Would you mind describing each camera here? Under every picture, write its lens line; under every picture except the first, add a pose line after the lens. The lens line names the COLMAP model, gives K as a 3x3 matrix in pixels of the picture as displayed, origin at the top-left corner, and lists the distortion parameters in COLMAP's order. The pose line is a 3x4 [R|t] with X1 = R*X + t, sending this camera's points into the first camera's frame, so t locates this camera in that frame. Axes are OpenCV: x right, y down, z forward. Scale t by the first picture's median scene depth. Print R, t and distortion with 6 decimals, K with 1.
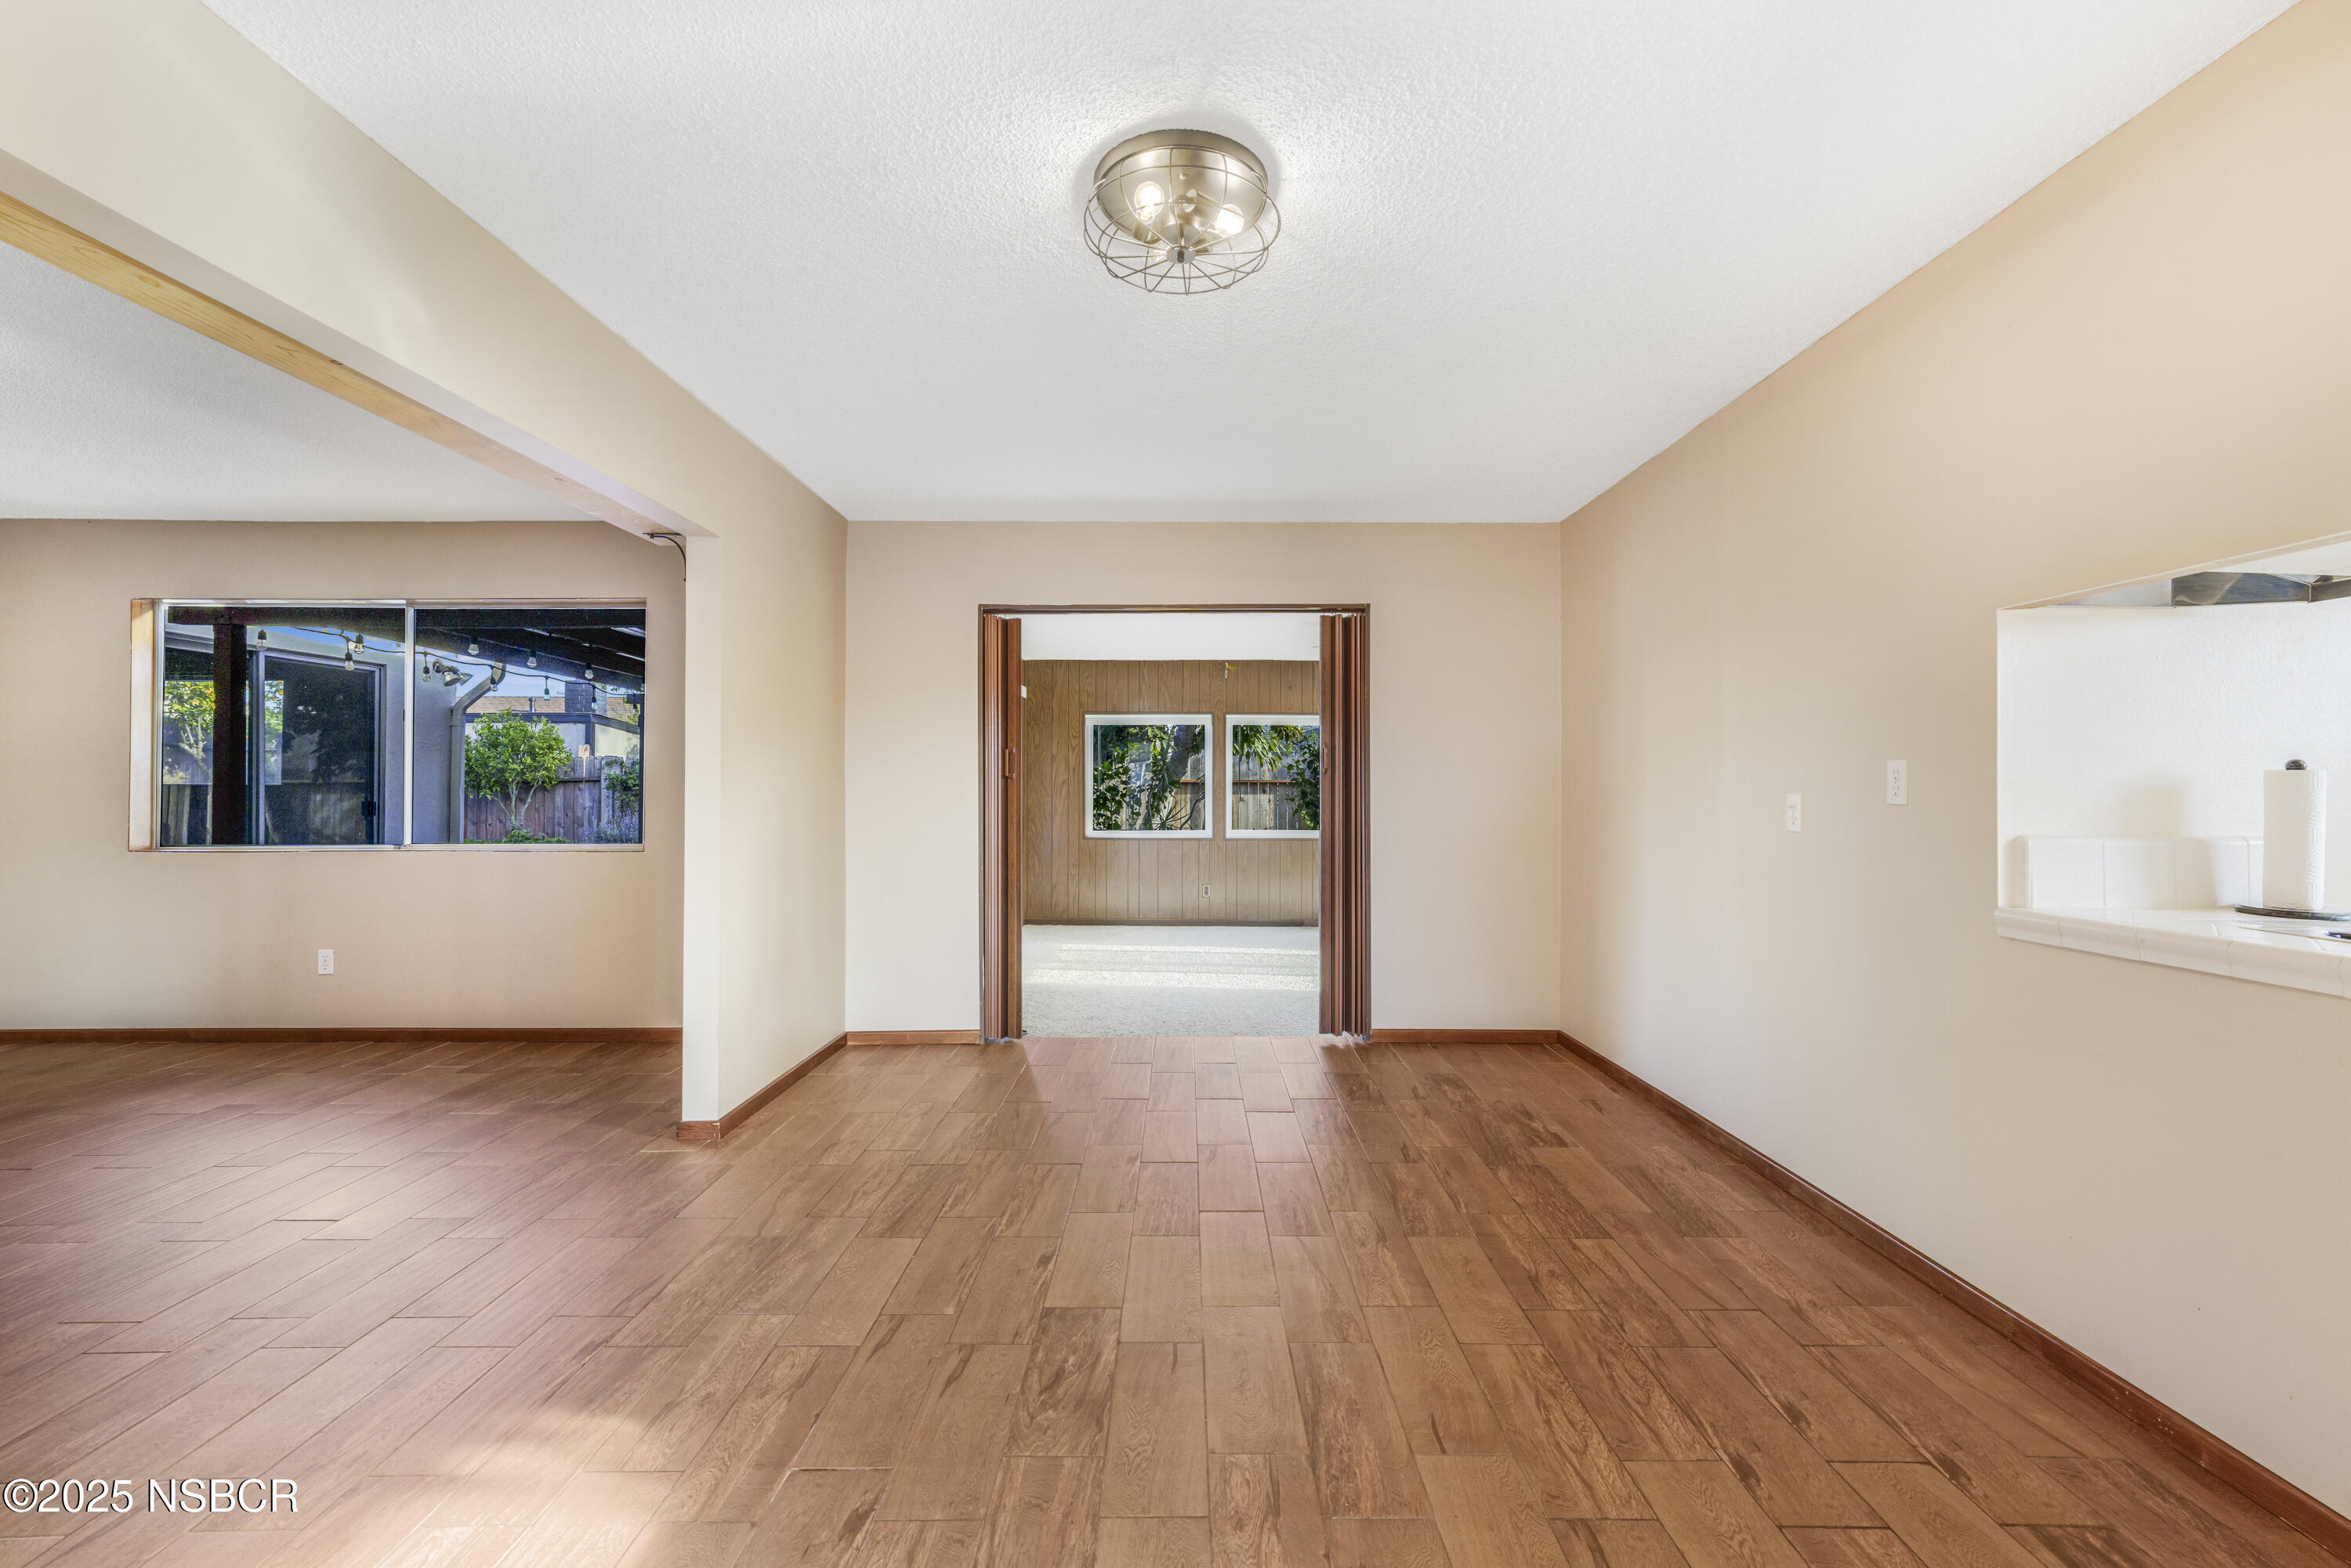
lens RADIAL K [[1048.4, 0, 1170.3], [0, 1048.4, 800.6], [0, 0, 1]] dist [-0.011680, 0.010232]
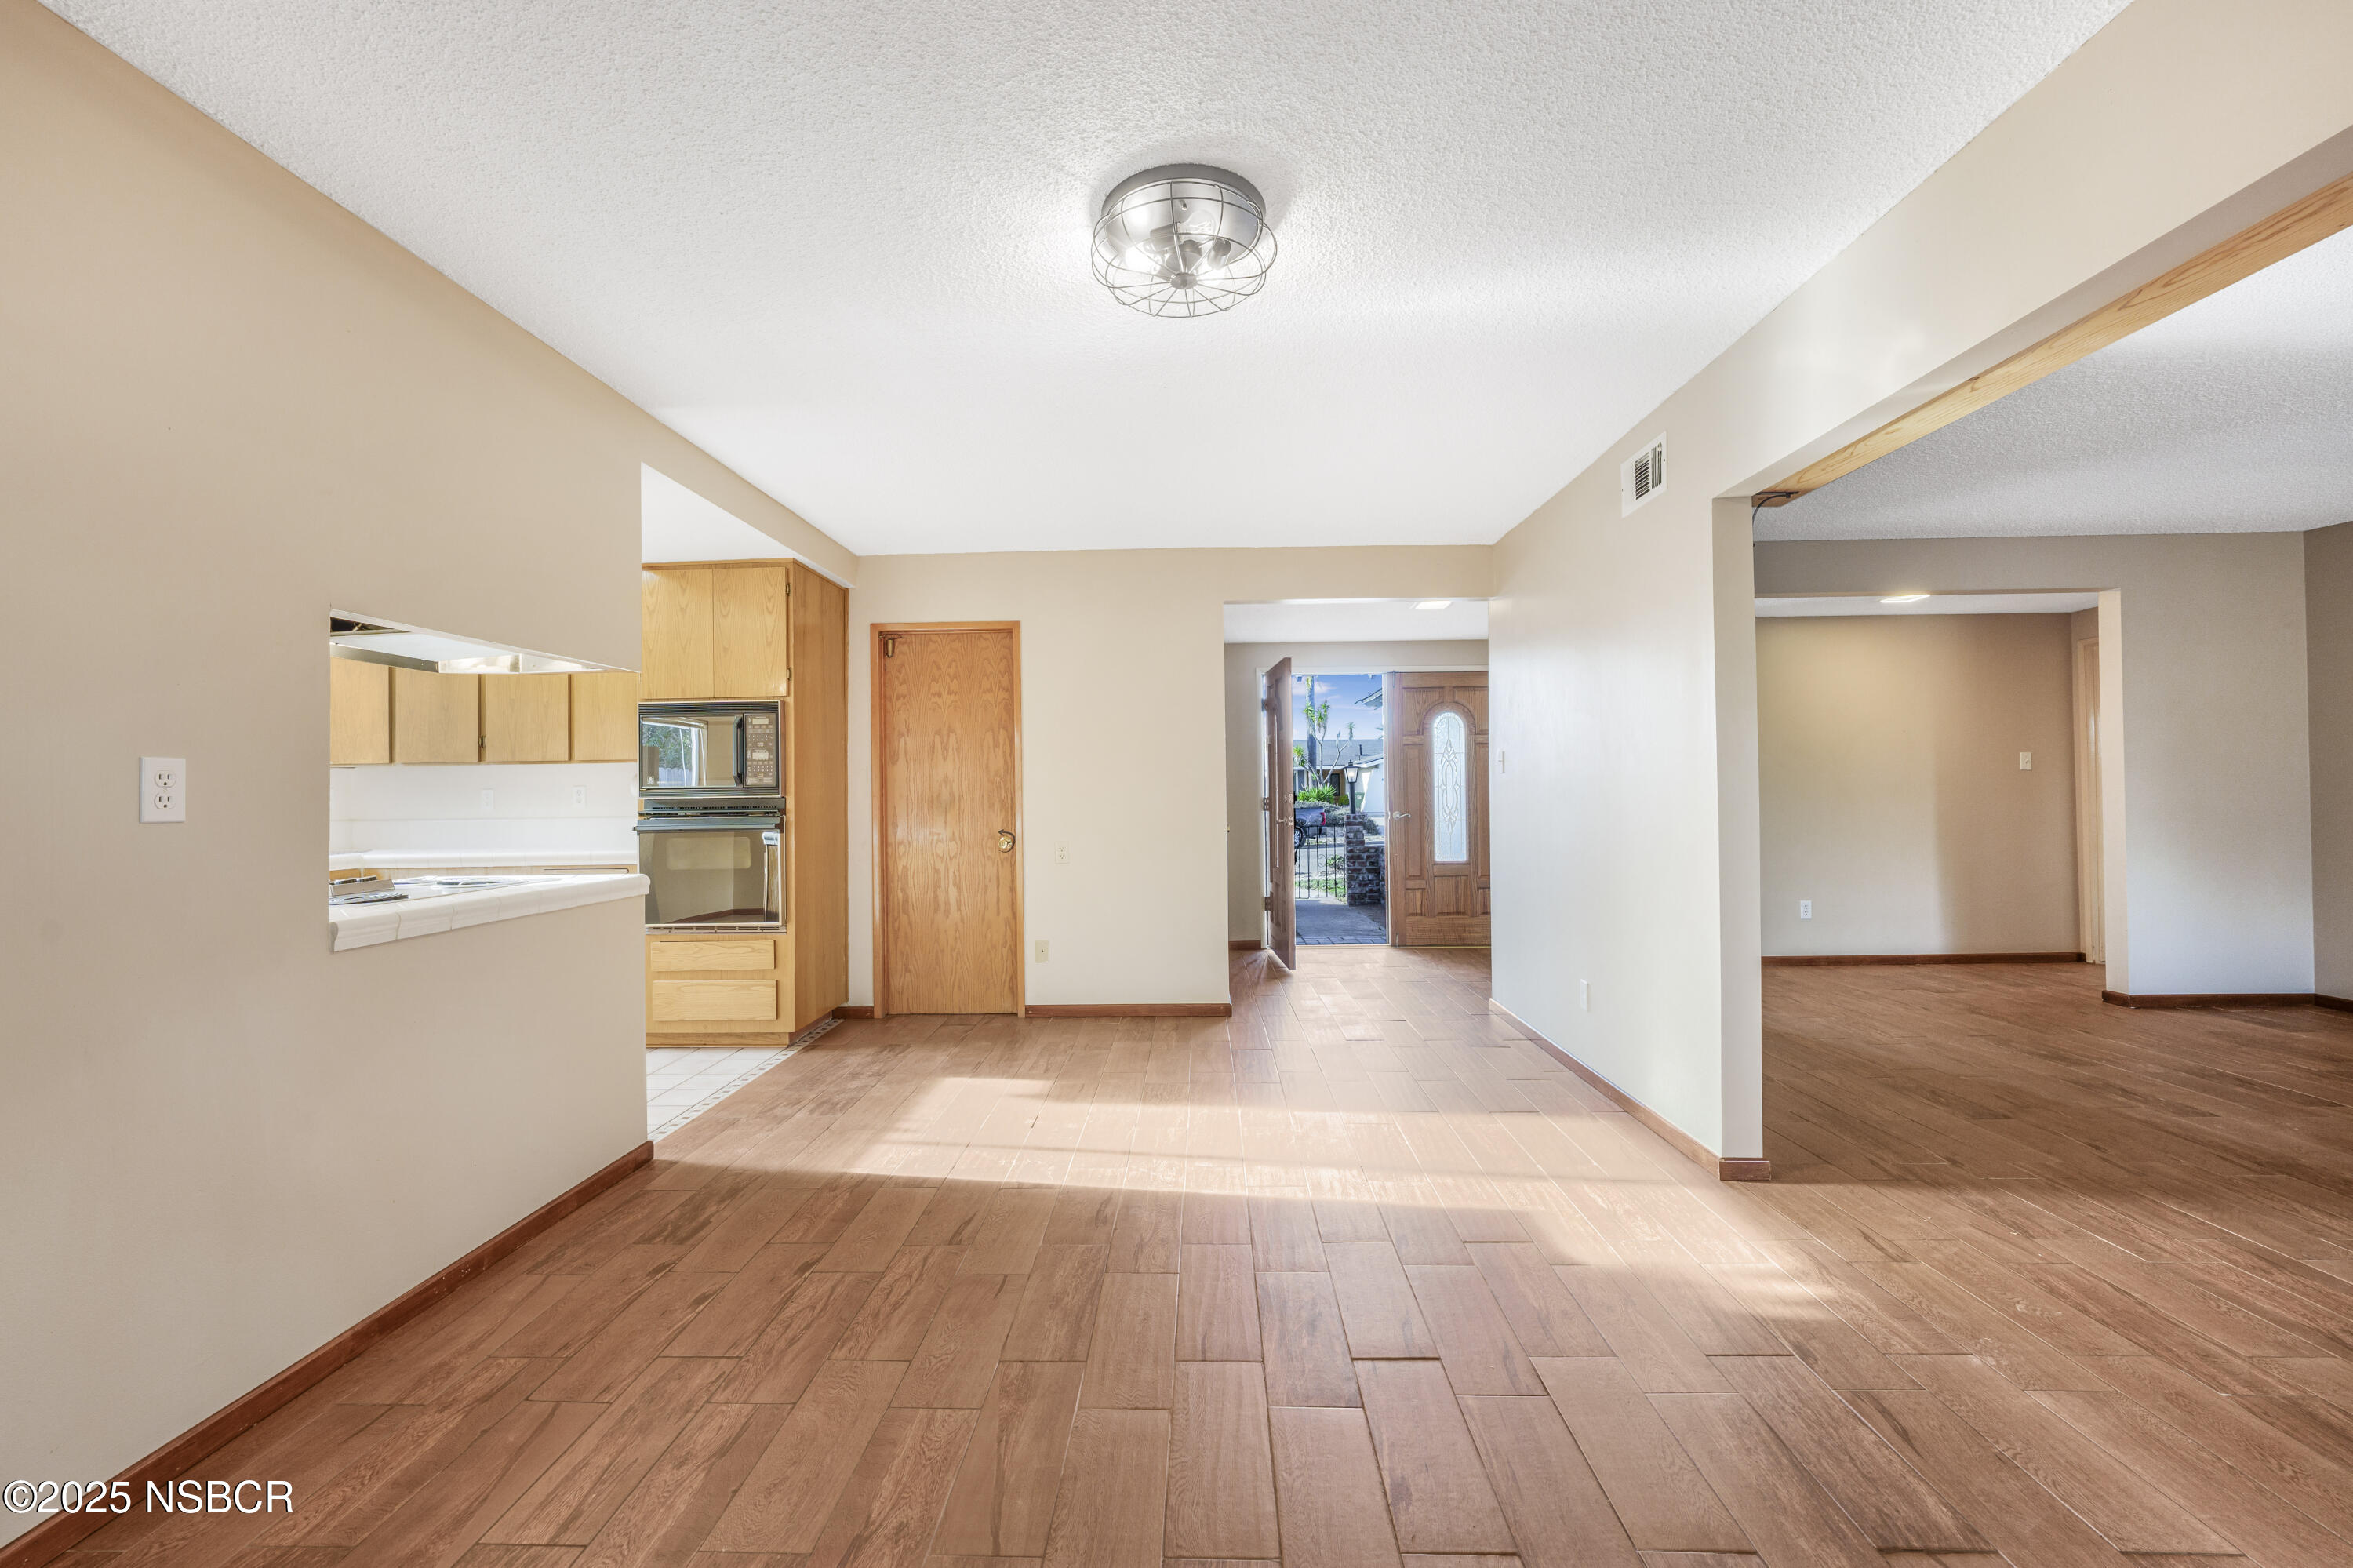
lens RADIAL K [[969.3, 0, 1176.5], [0, 969.3, 784.0], [0, 0, 1]] dist [0.000323, 0.000529]
pose [[-0.999716, 0.012404, 0.020365, 0.004922], [0.012529, 0.999903, 0.006018, -0.021274], [-0.020288, 0.006272, -0.999775, 2.025179]]
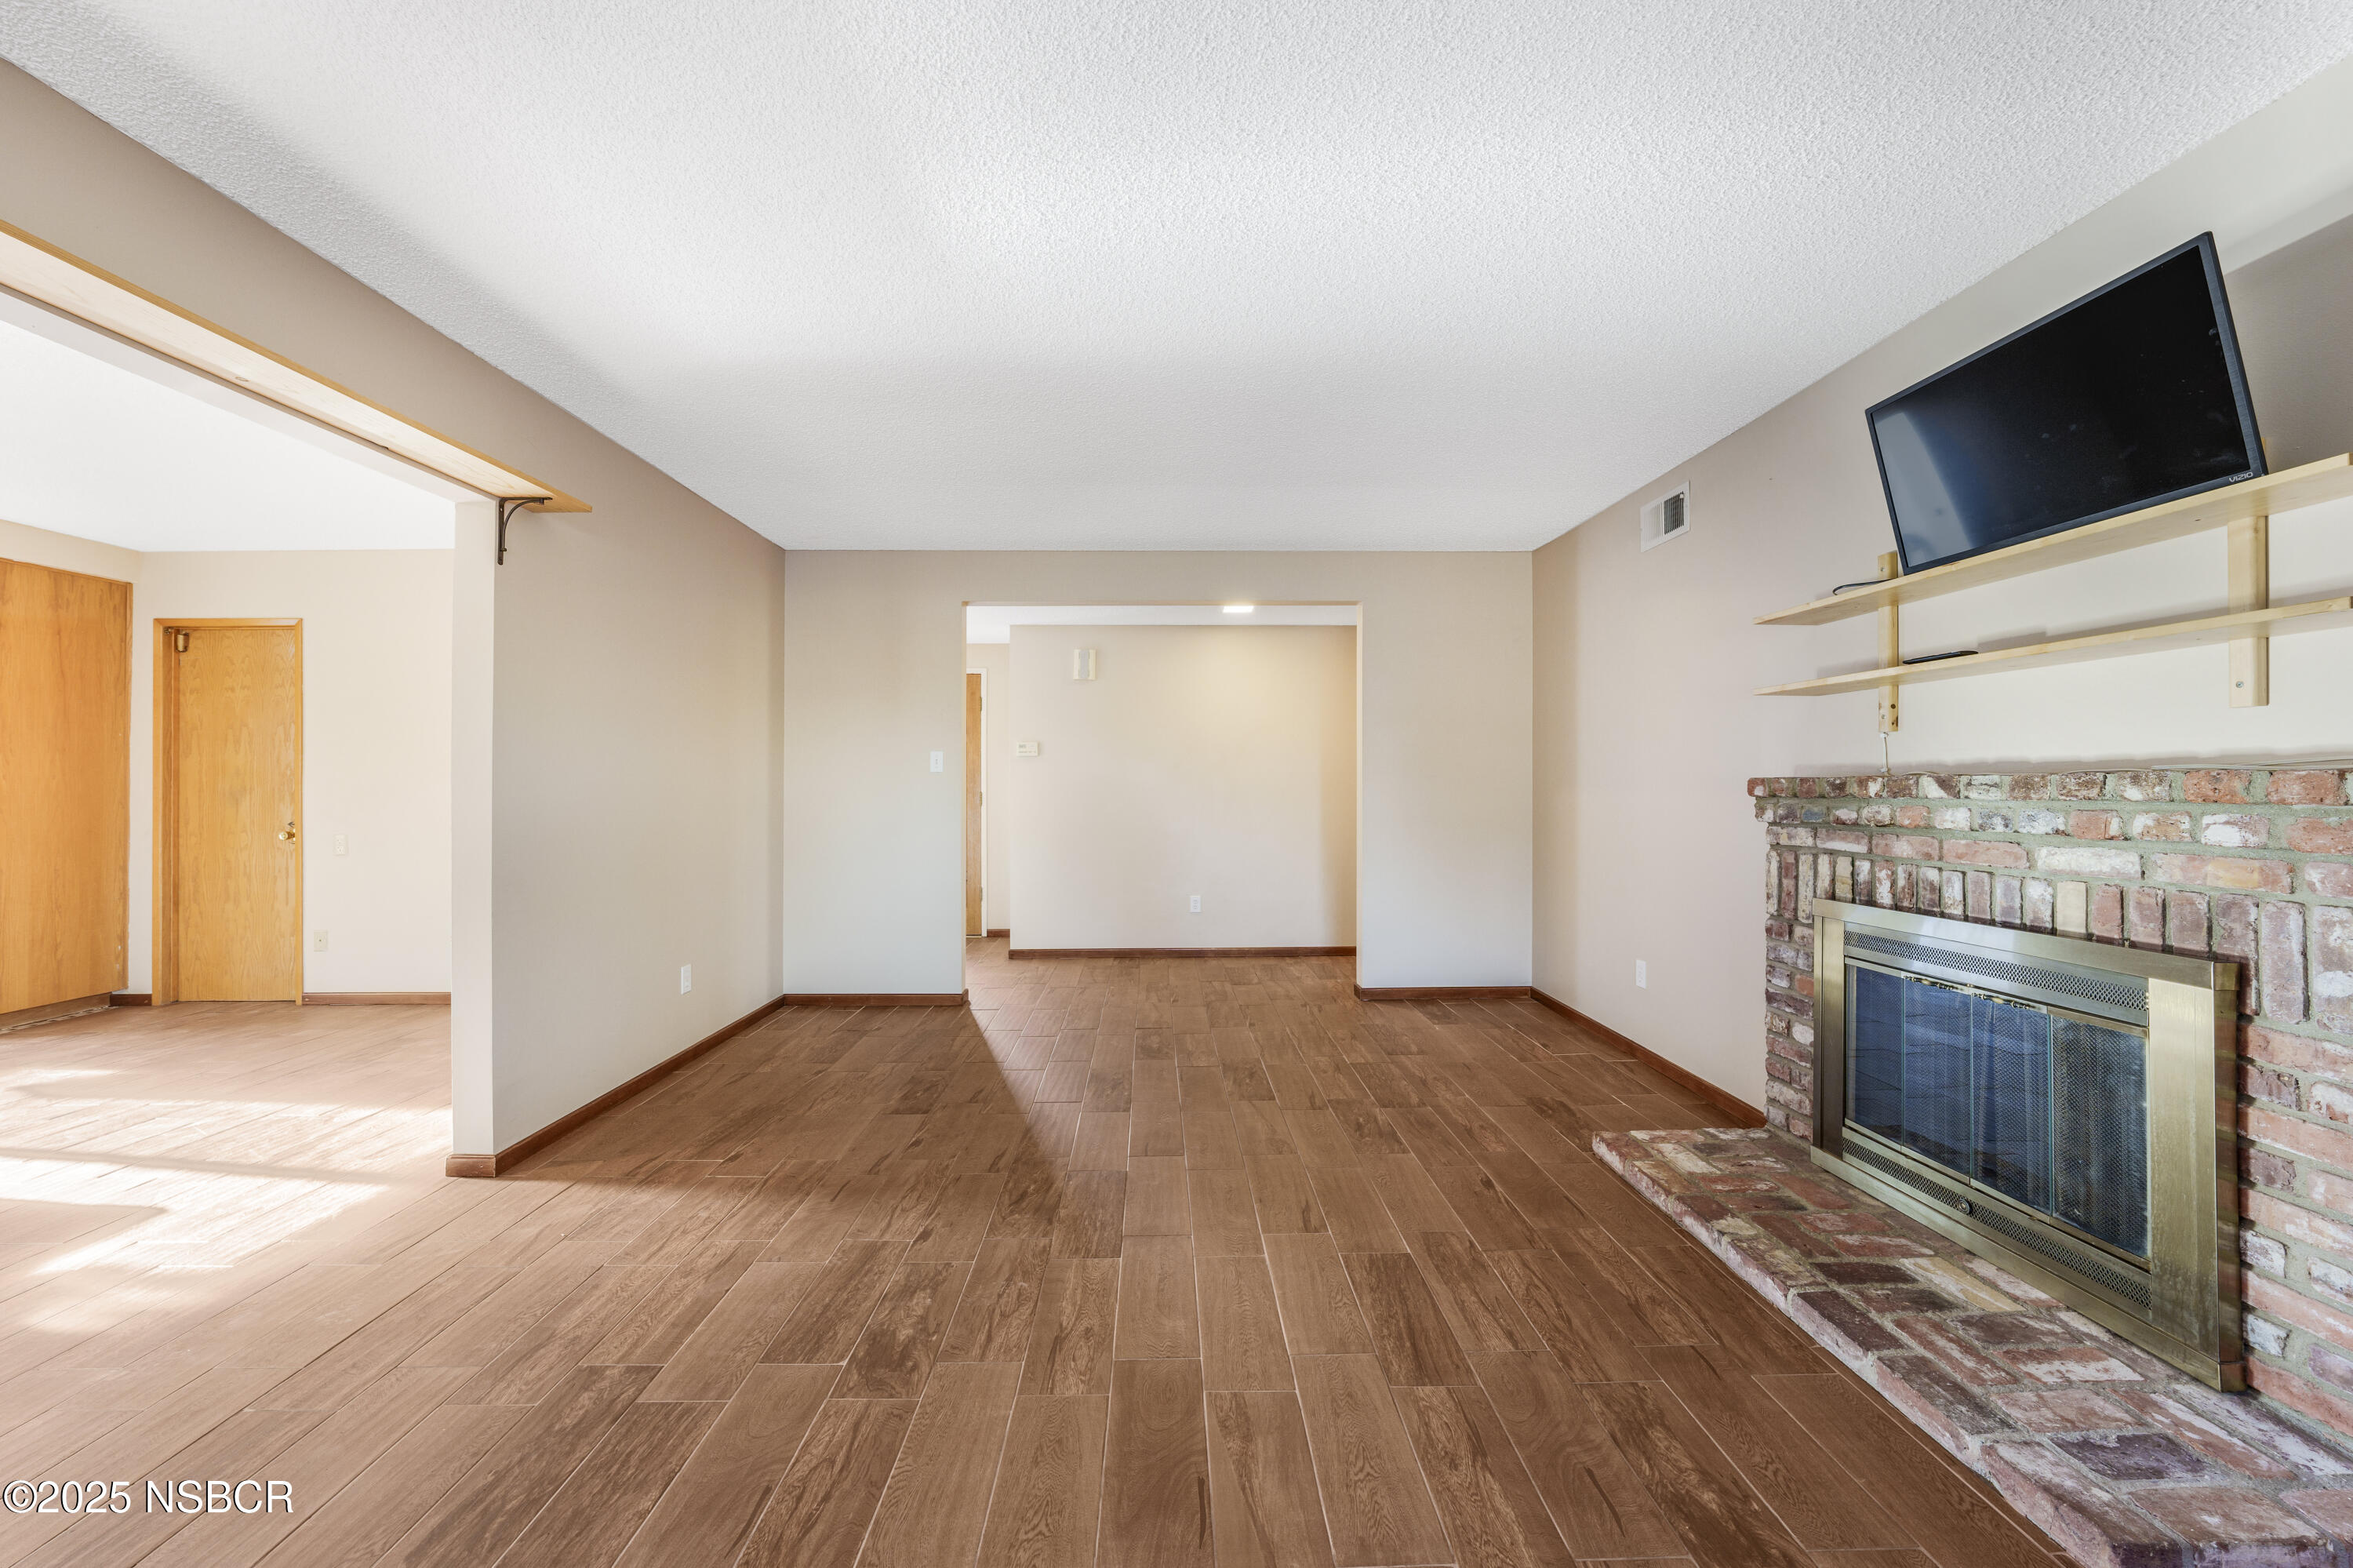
lens RADIAL K [[906.0, 0, 1176.5], [0, 906.0, 784.0], [0, 0, 1]] dist [-0.000265, 0.000187]
pose [[-0.999994, 0.001038, 0.003153, -1.814082], [0.001074, 0.999931, 0.011673, -0.019293], [-0.003140, 0.011677, -0.999927, 1.927171]]
